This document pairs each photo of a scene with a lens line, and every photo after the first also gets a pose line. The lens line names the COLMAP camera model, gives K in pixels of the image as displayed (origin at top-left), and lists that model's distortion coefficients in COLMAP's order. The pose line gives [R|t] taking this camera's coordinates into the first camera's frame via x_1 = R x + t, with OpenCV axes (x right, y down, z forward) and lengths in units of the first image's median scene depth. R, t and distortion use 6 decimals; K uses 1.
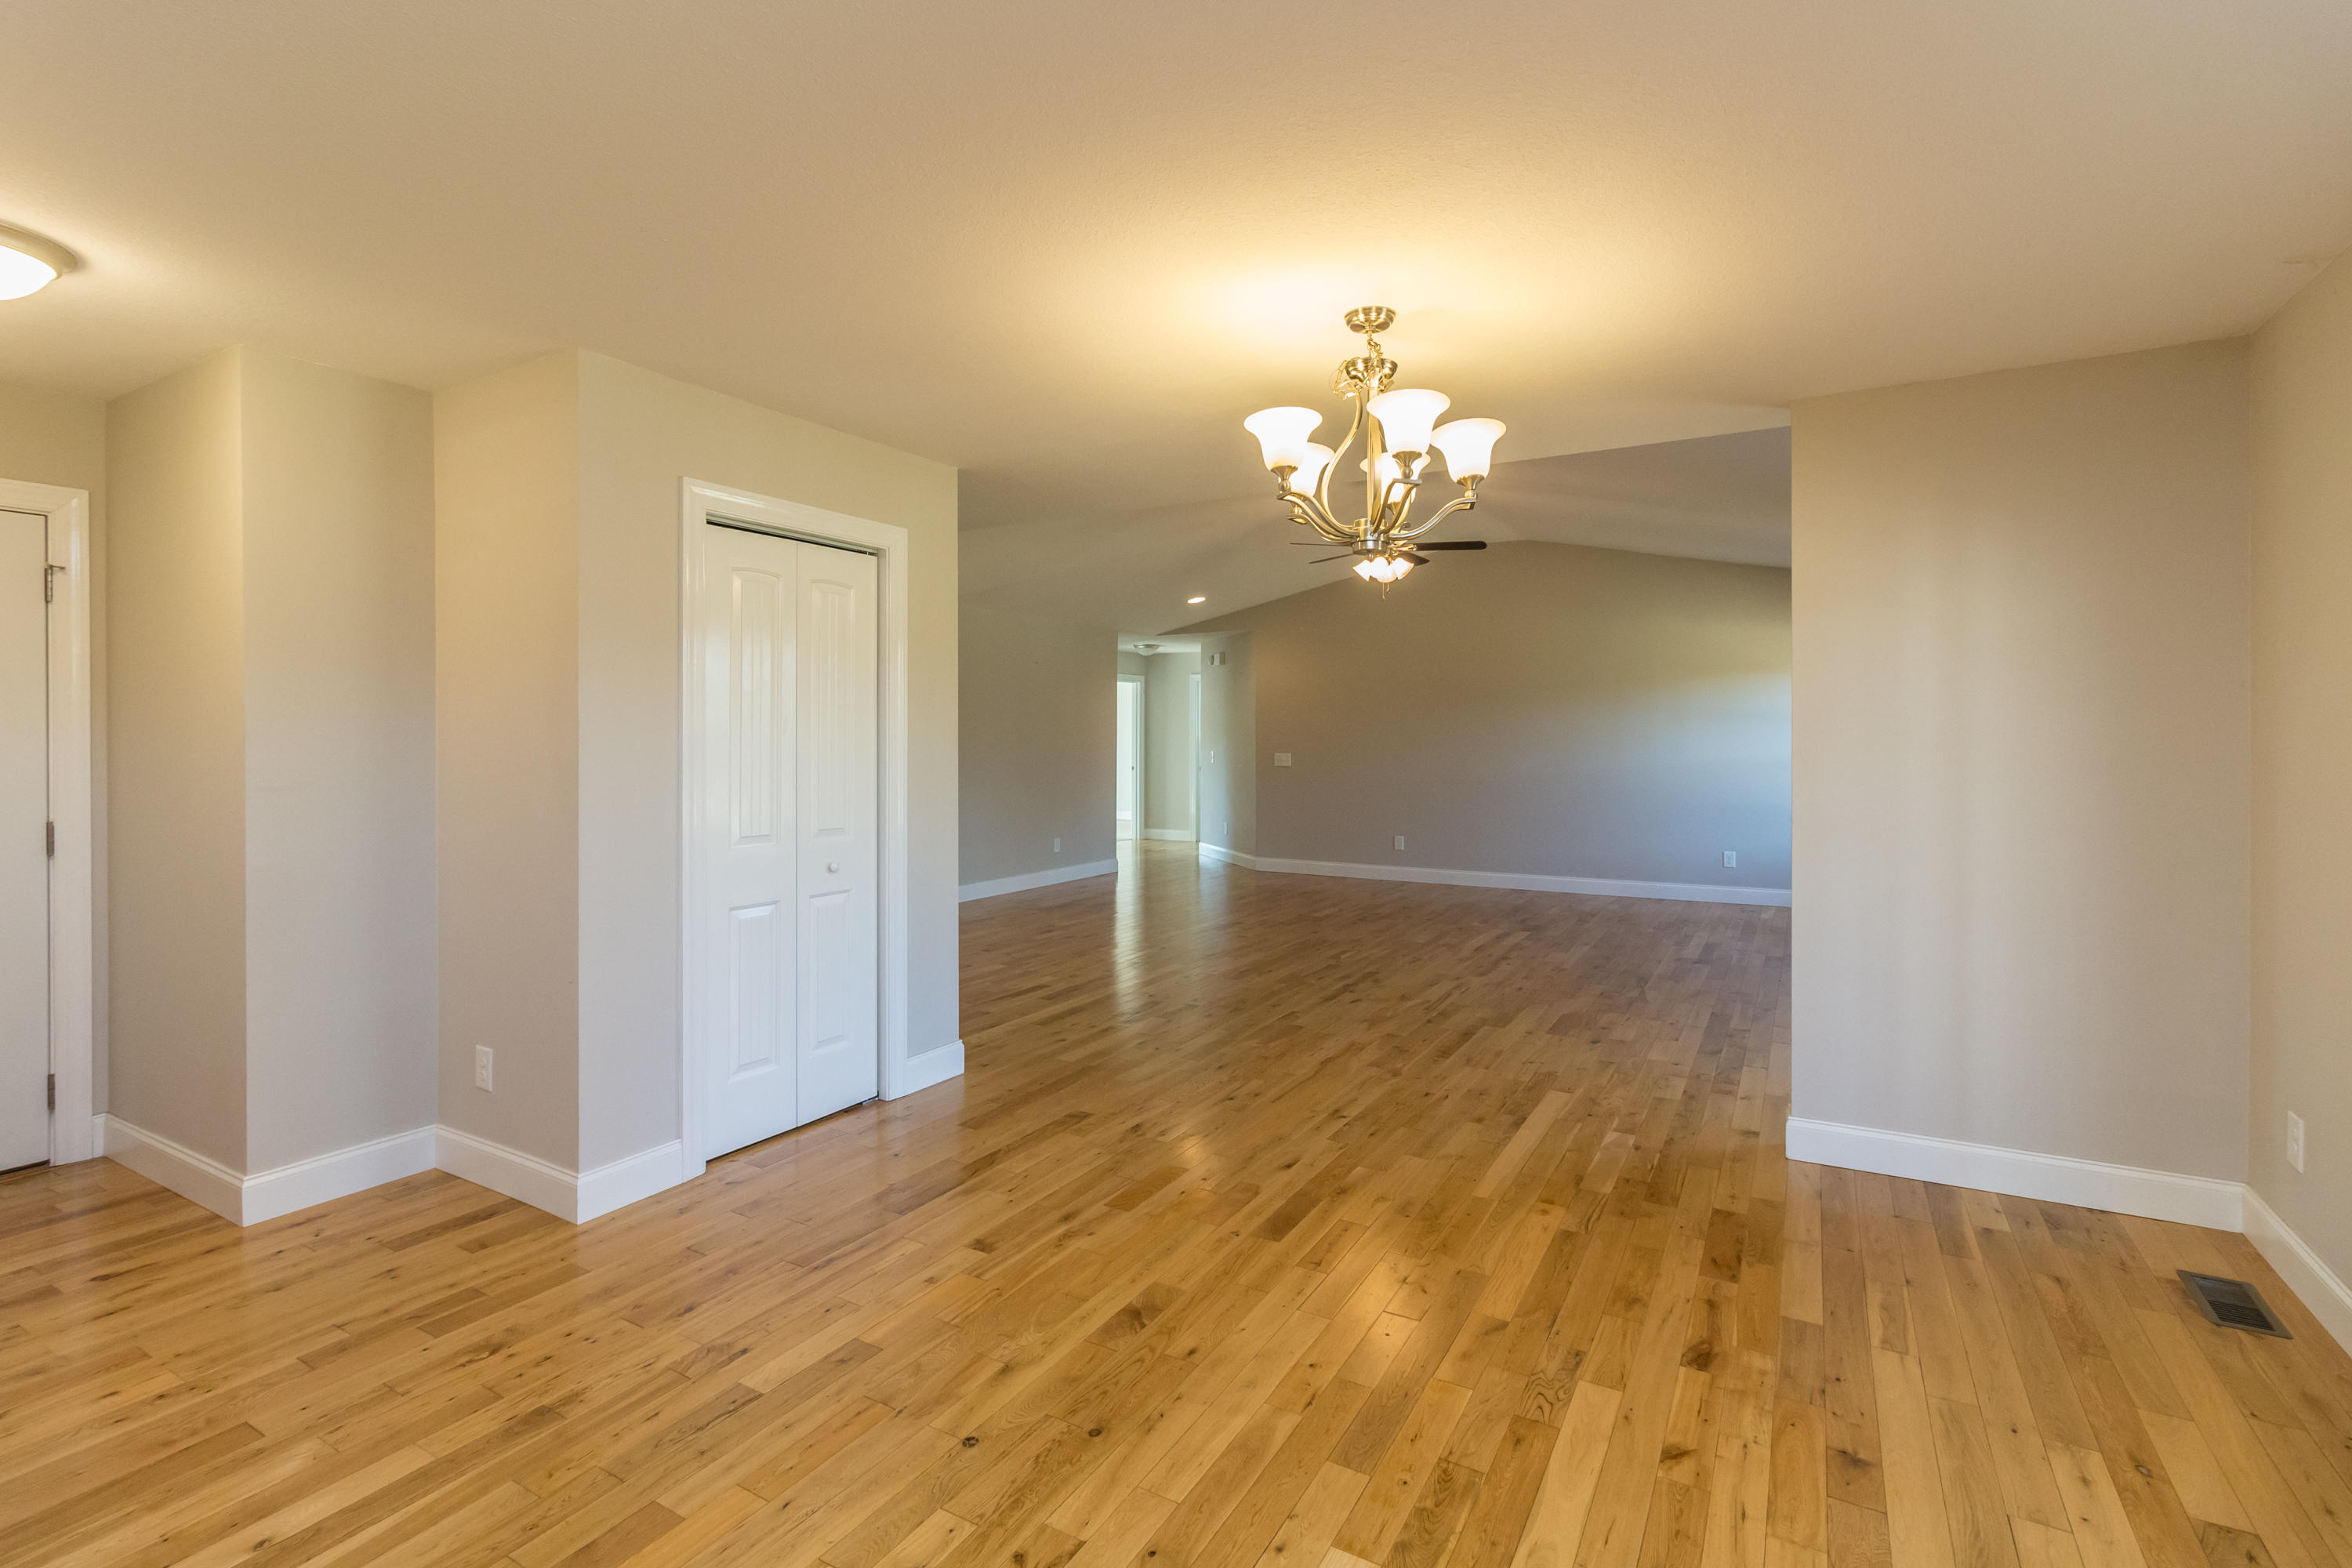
lens RADIAL K [[1074.0, 0, 1175.6], [0, 1074.0, 742.9], [0, 0, 1]] dist [0.000565, -0.000522]
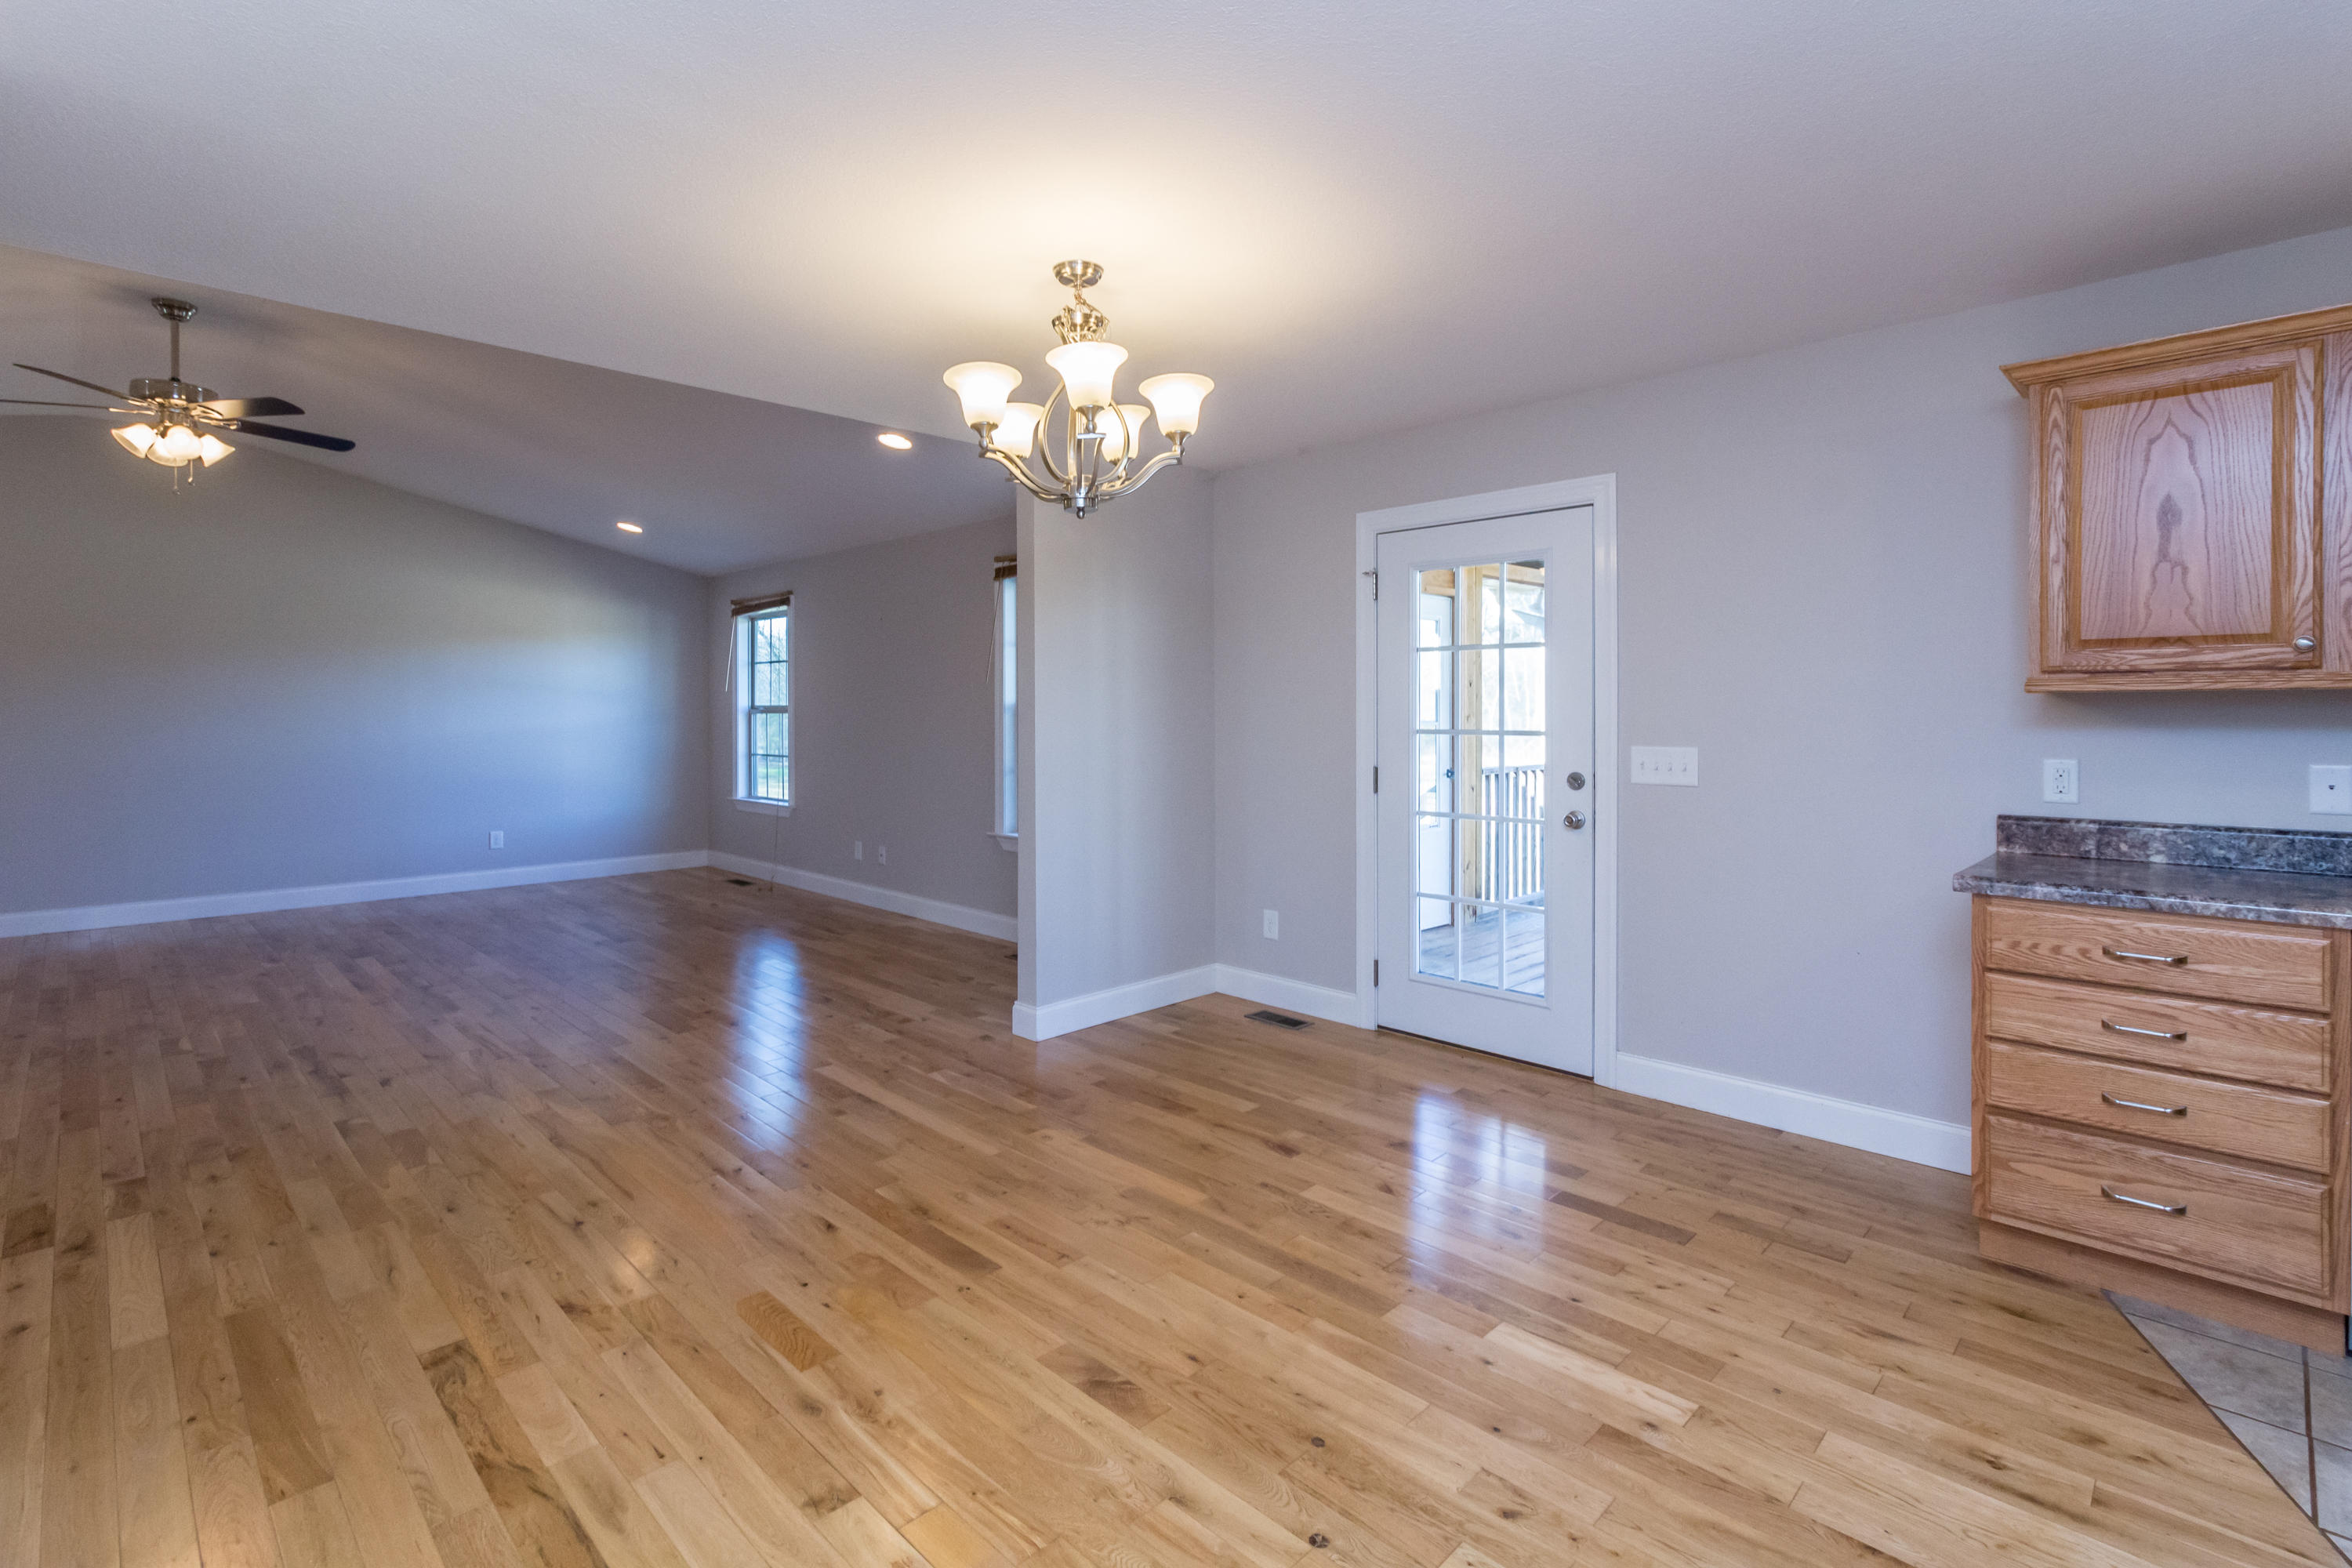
lens RADIAL K [[1074.0, 0, 1184.4], [0, 1074.0, 692.9], [0, 0, 1]] dist [0.000565, -0.000522]
pose [[0.264983, 0.013532, 0.964158, -0.712822], [0.006560, 0.999853, -0.015836, 0.005482], [-0.964231, 0.010522, 0.264855, 0.605470]]
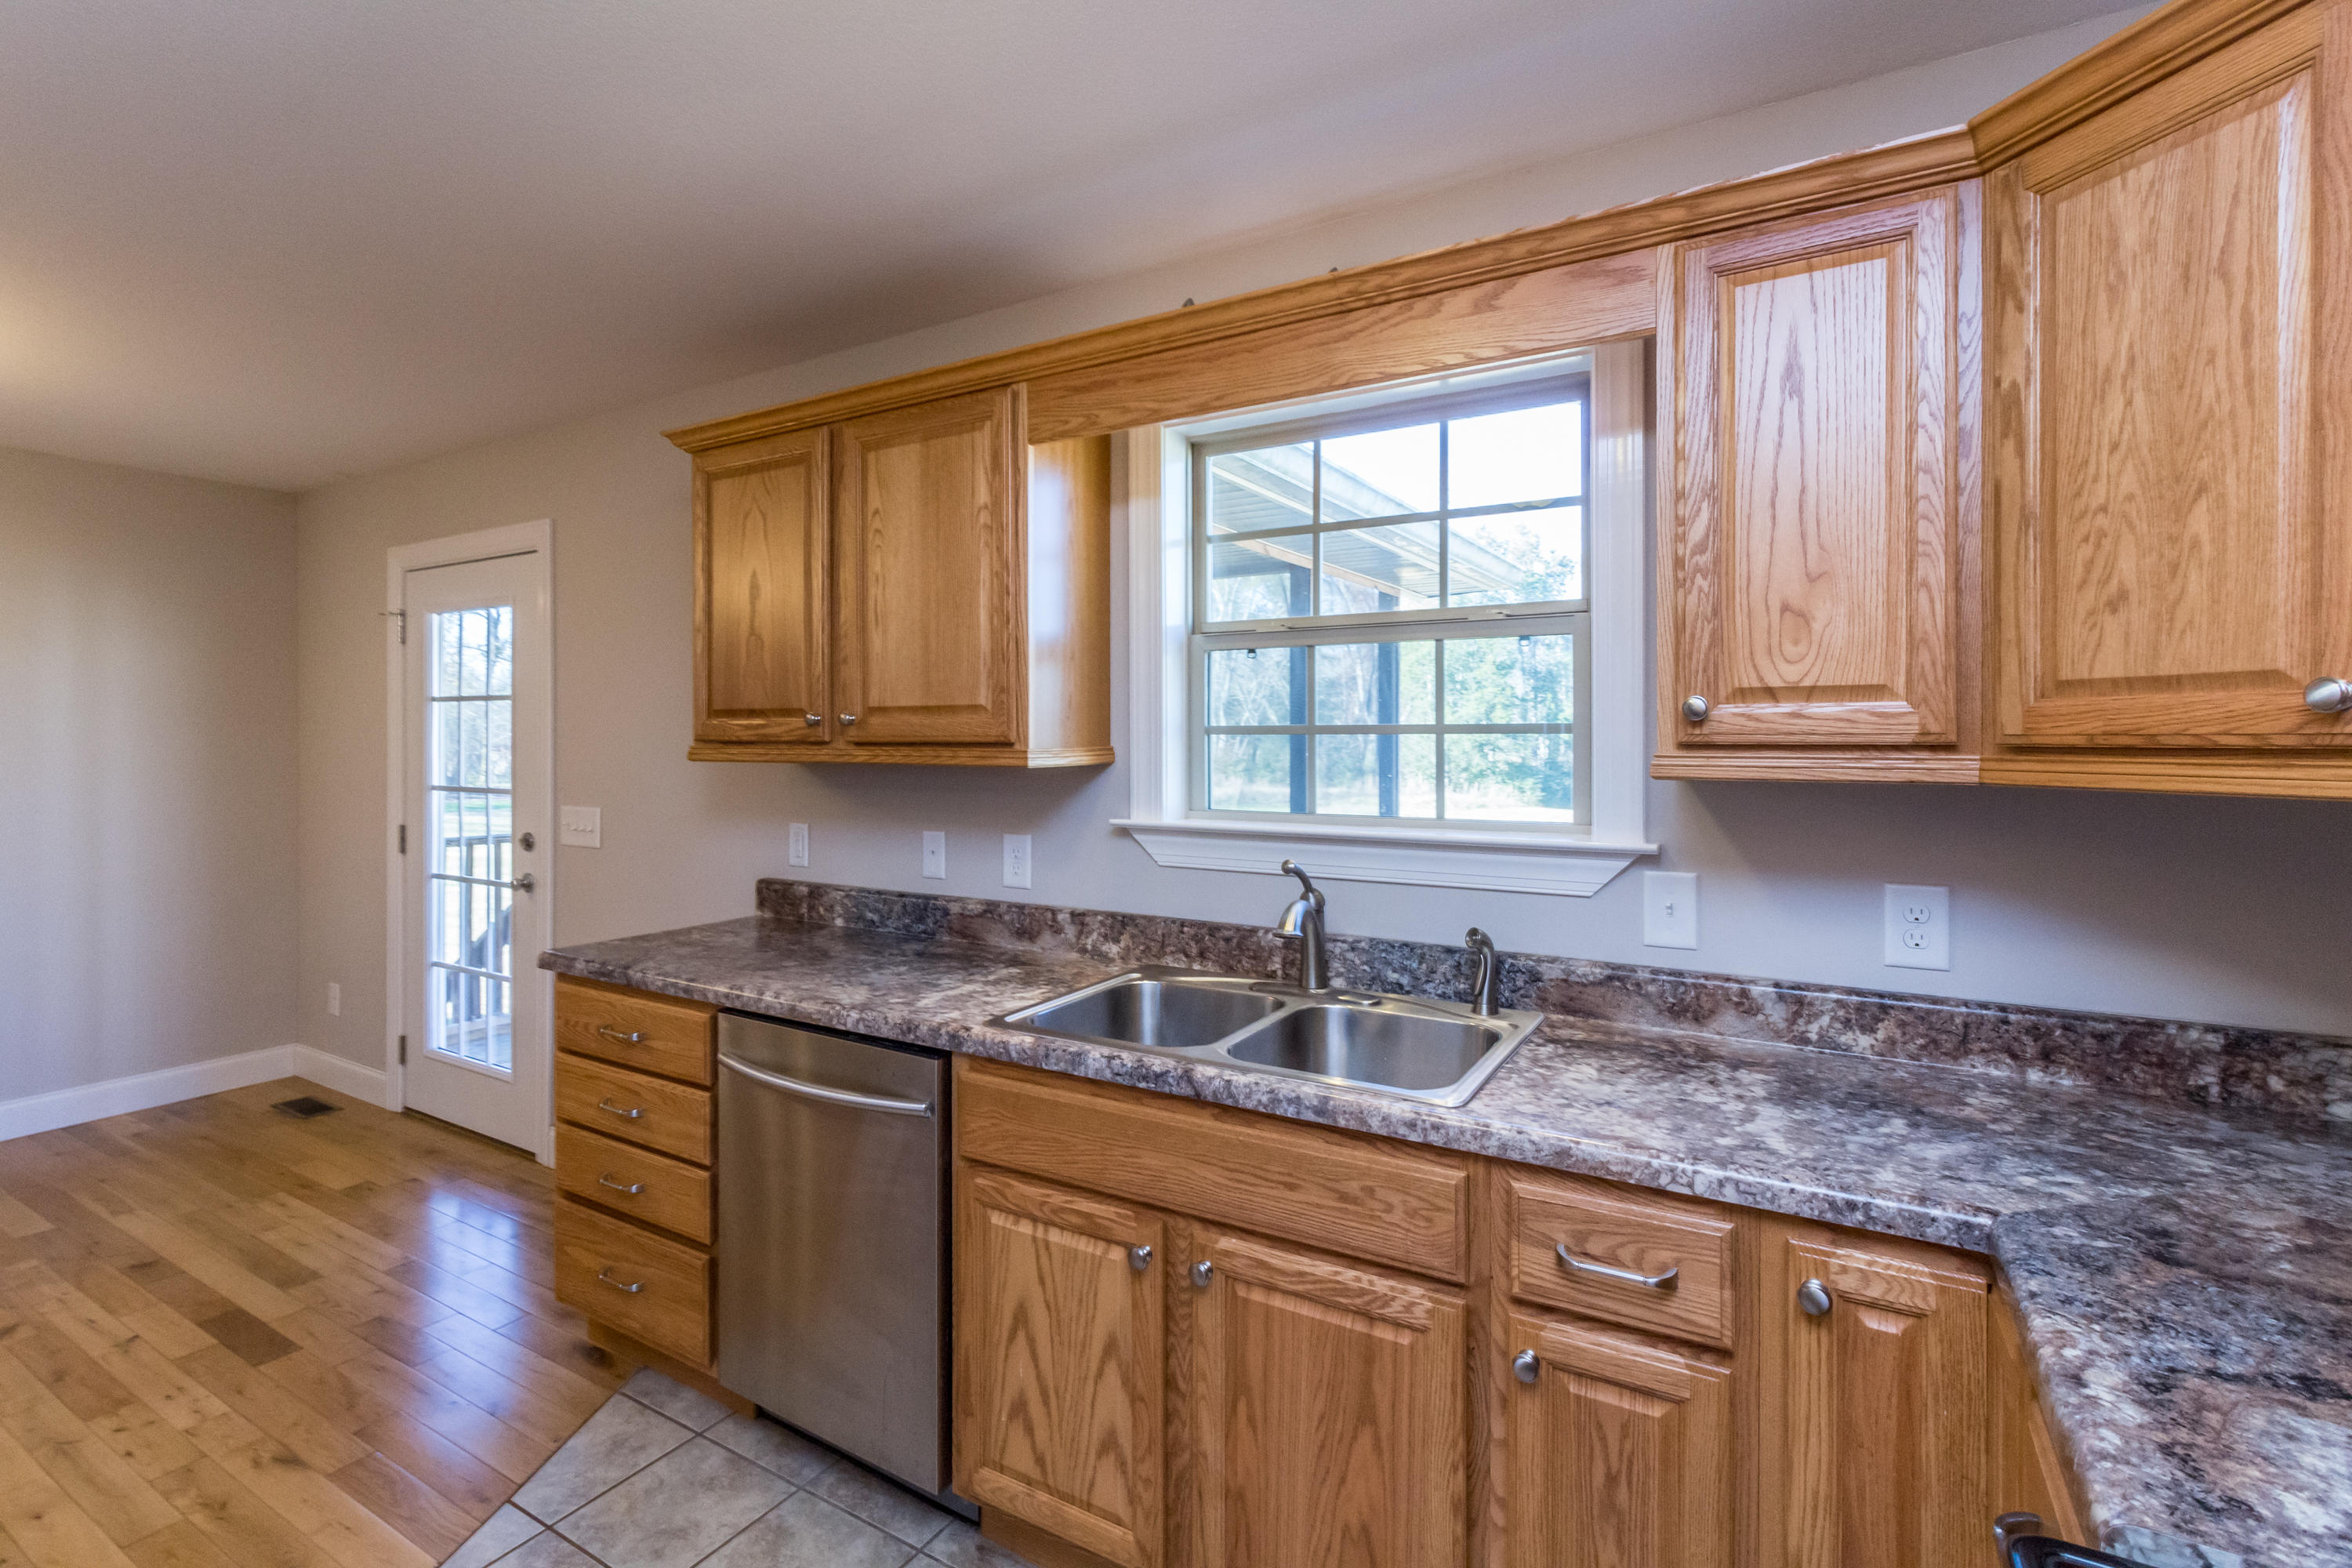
lens RADIAL K [[1074.0, 0, 1129.9], [0, 1074.0, 728.2], [0, 0, 1]] dist [0.000565, -0.000522]
pose [[0.024707, 0.007832, 0.999664, -0.540219], [0.004027, 0.999960, -0.007934, -0.023568], [-0.999687, 0.004221, 0.024674, -0.245252]]
